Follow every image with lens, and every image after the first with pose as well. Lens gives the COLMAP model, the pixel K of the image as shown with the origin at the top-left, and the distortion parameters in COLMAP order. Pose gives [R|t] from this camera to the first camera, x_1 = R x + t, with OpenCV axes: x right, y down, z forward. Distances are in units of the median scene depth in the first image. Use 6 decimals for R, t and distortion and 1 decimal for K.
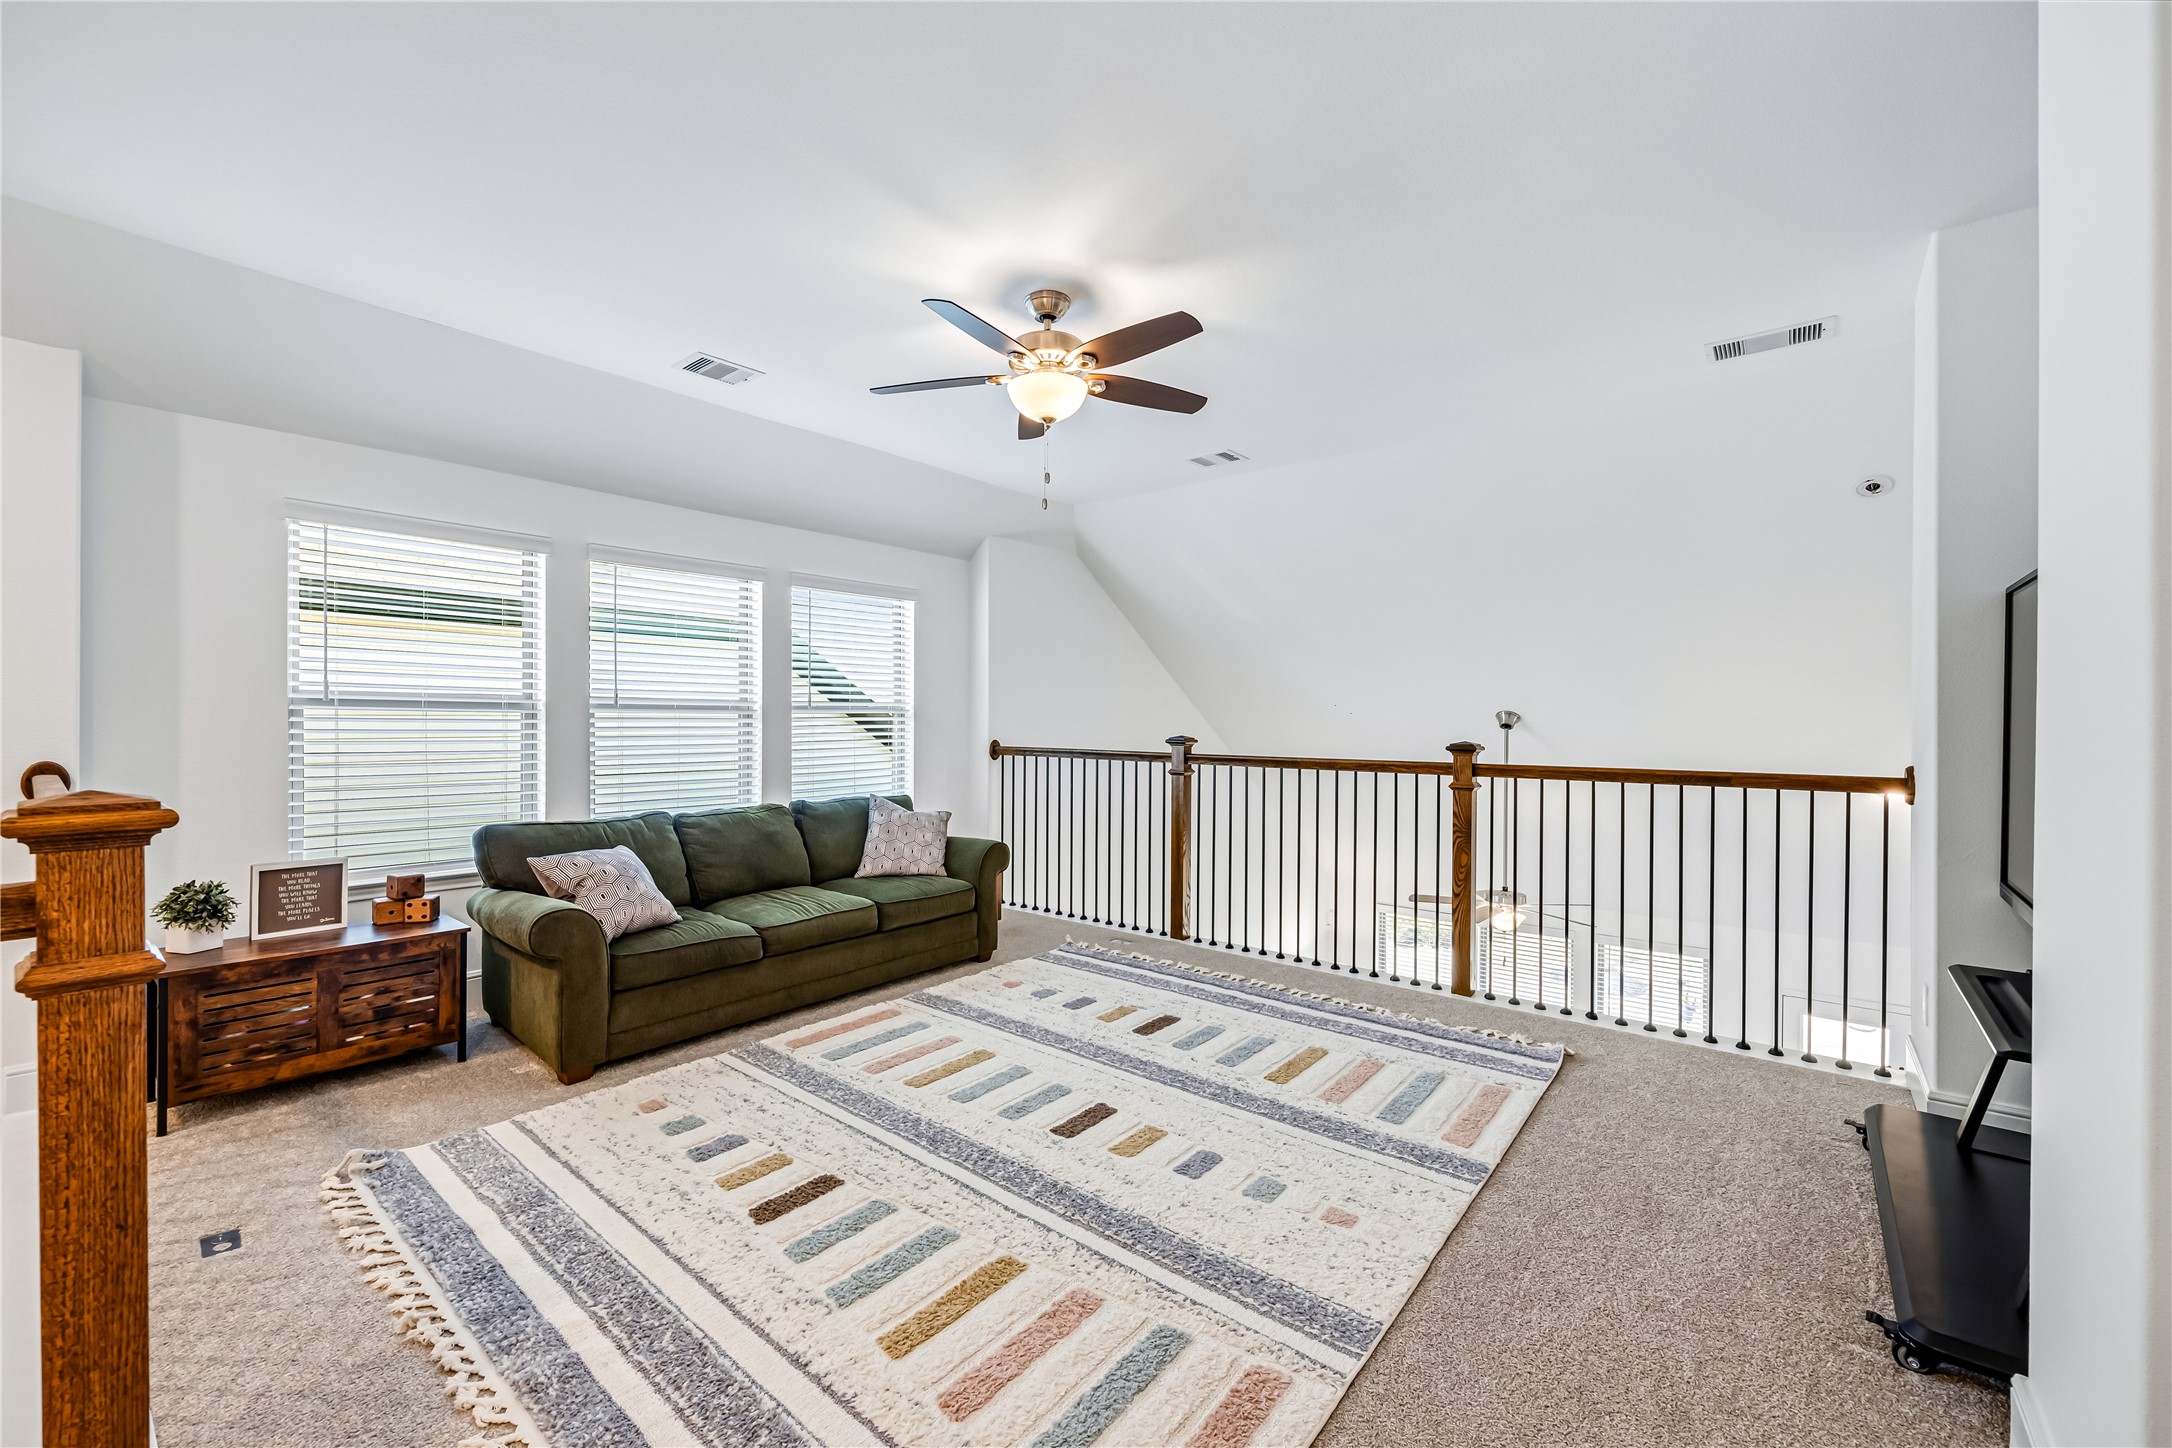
lens RADIAL K [[876.2, 0, 1068.7], [0, 876.2, 728.9], [0, 0, 1]] dist [-0.003031, 0.000733]
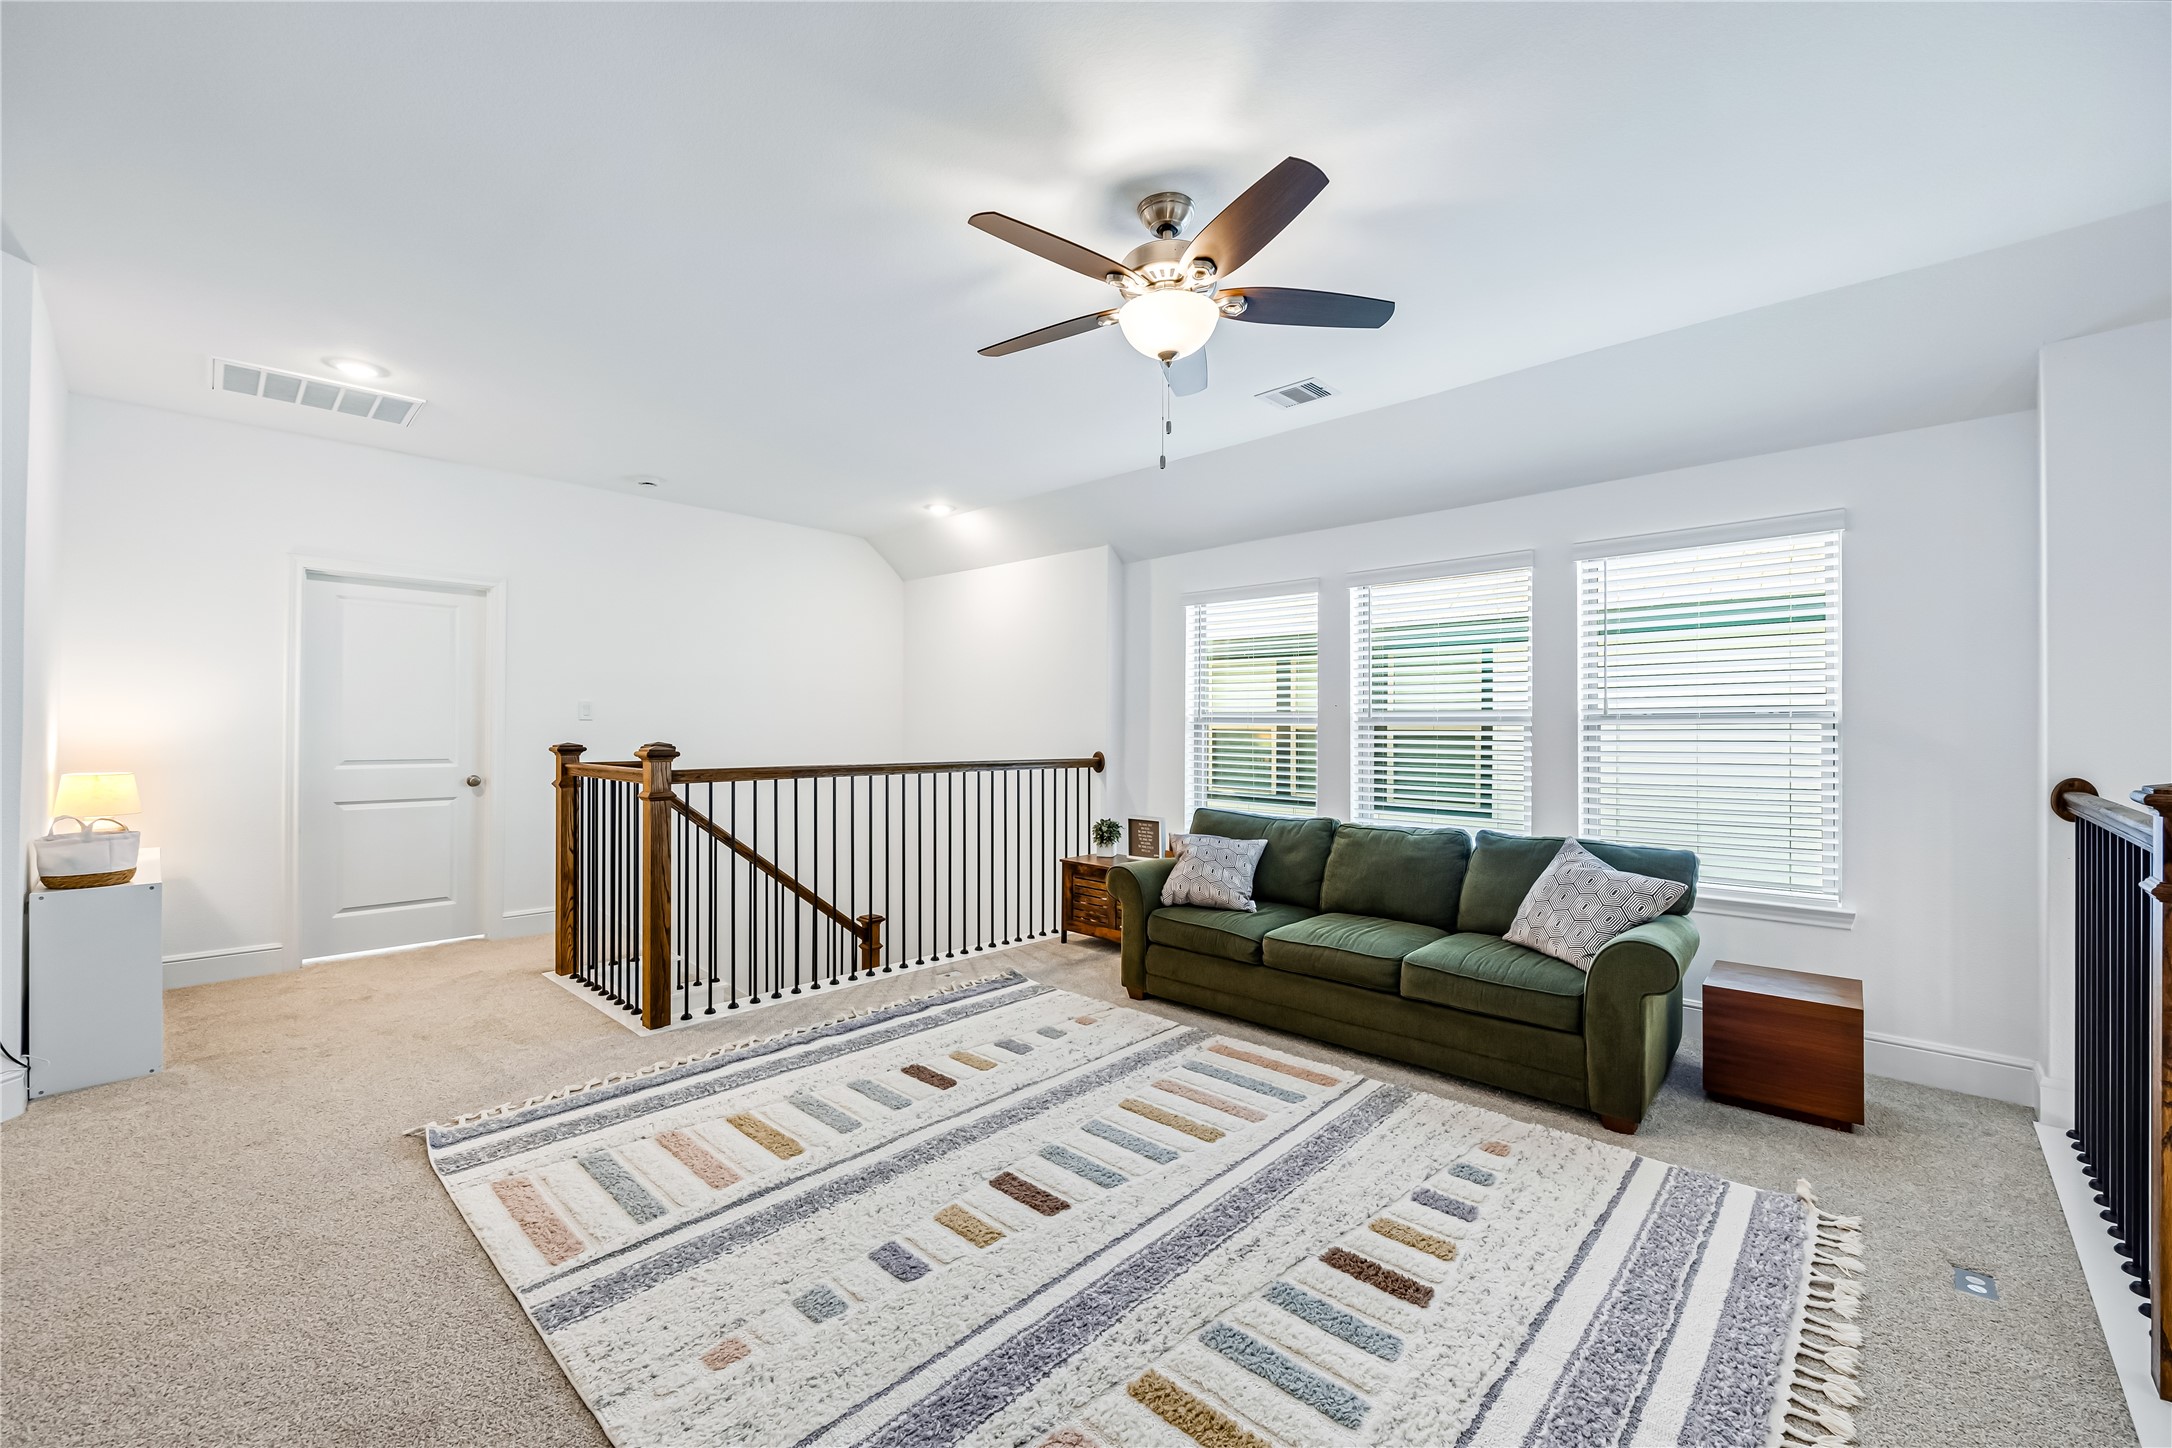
lens RADIAL K [[876.2, 0, 1075.6], [0, 876.2, 717.3], [0, 0, 1]] dist [-0.003031, 0.000733]
pose [[-0.065234, -0.018514, -0.997698, 0.731182], [-0.016642, 0.999709, -0.017463, -0.002659], [0.997731, 0.015464, -0.065523, 0.914885]]
